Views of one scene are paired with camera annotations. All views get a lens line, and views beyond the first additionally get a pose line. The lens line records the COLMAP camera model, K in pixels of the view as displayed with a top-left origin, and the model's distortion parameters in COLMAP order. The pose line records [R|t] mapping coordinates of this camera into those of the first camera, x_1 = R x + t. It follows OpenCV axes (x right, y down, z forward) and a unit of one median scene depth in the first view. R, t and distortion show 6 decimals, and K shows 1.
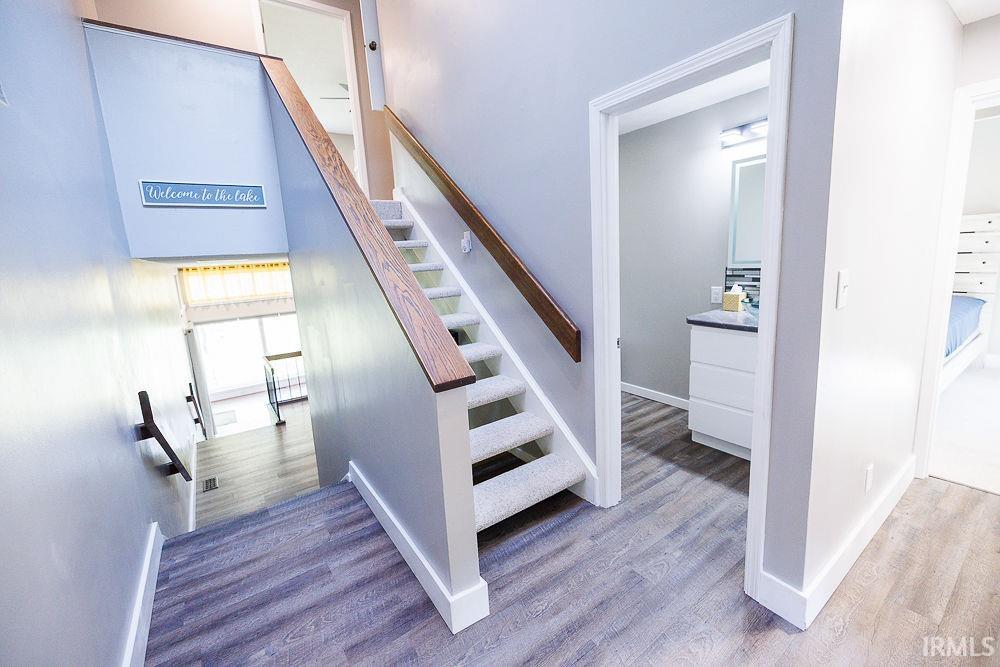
lens RADIAL K [[415.3, 0, 502.0], [0, 415.3, 327.0], [0, 0, 1]] dist [0.001597, 0.000123]
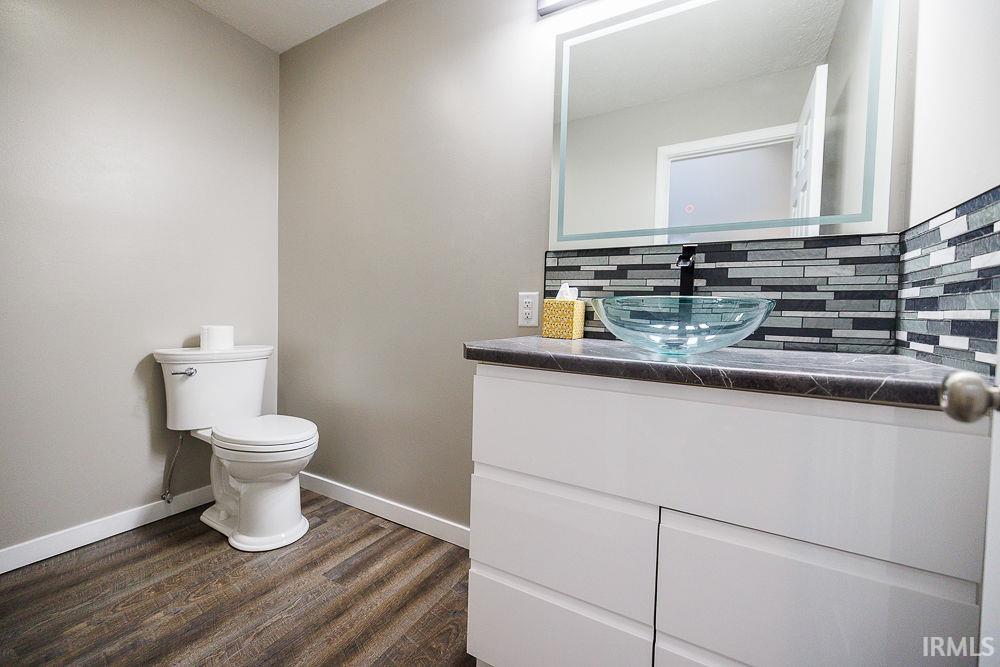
lens RADIAL K [[415.3, 0, 502.0], [0, 415.3, 327.0], [0, 0, 1]] dist [0.001597, 0.000123]
pose [[0.900603, 0.064625, 0.429811, 0.288960], [0.000306, 0.988790, -0.149314, 0.017177], [-0.434642, 0.134604, 0.890487, 0.599023]]
